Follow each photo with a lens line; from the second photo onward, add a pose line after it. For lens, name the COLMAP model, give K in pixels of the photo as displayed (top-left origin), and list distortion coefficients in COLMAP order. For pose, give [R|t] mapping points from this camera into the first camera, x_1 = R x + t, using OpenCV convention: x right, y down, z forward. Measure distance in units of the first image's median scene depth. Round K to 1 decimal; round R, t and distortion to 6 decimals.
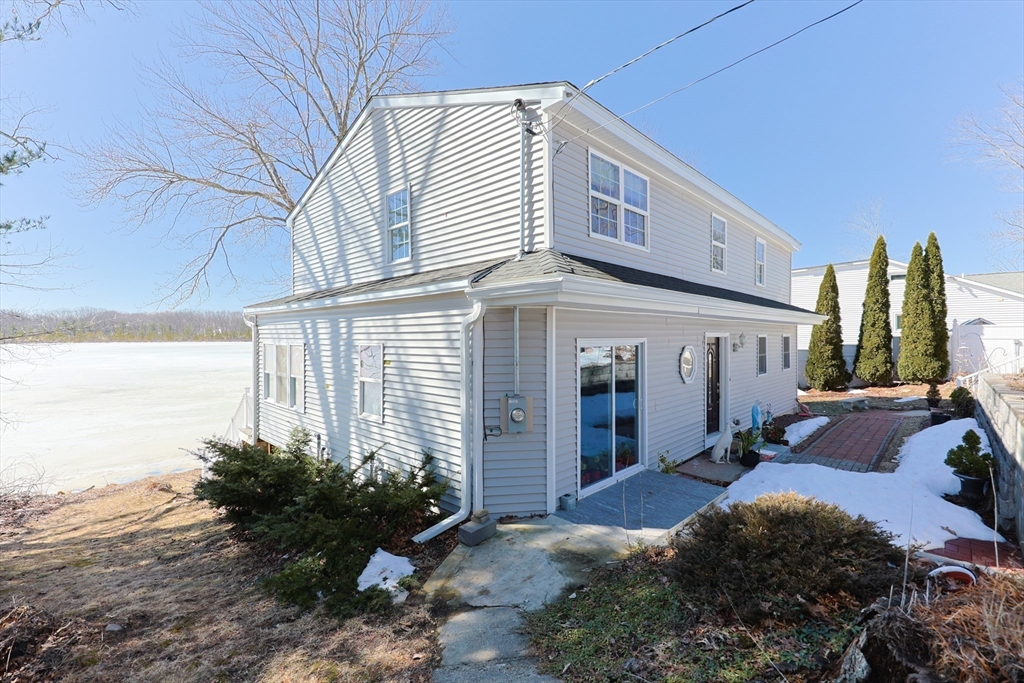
lens RADIAL K [[441.1, 0, 513.8], [0, 441.1, 340.4], [0, 0, 1]] dist [0.002522, -0.000038]
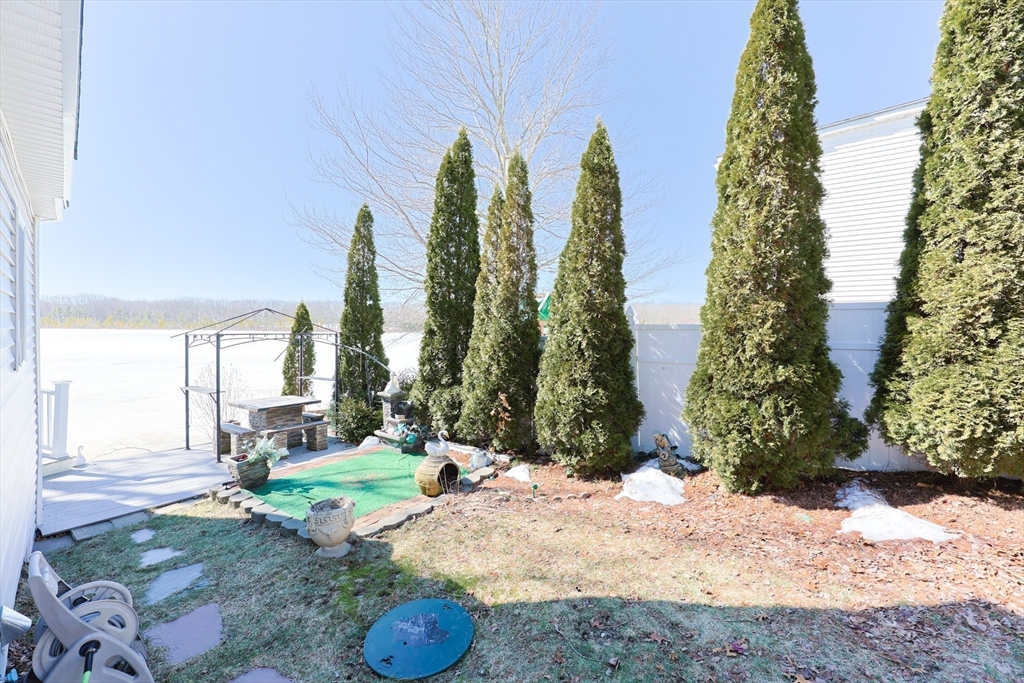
lens RADIAL K [[441.1, 0, 509.5], [0, 441.1, 335.6], [0, 0, 1]] dist [0.002522, -0.000038]
pose [[0.999732, 0.018918, -0.013336, 0.580061], [-0.018897, 0.999820, 0.001664, 0.032140], [0.013365, -0.001412, 0.999910, 0.764842]]
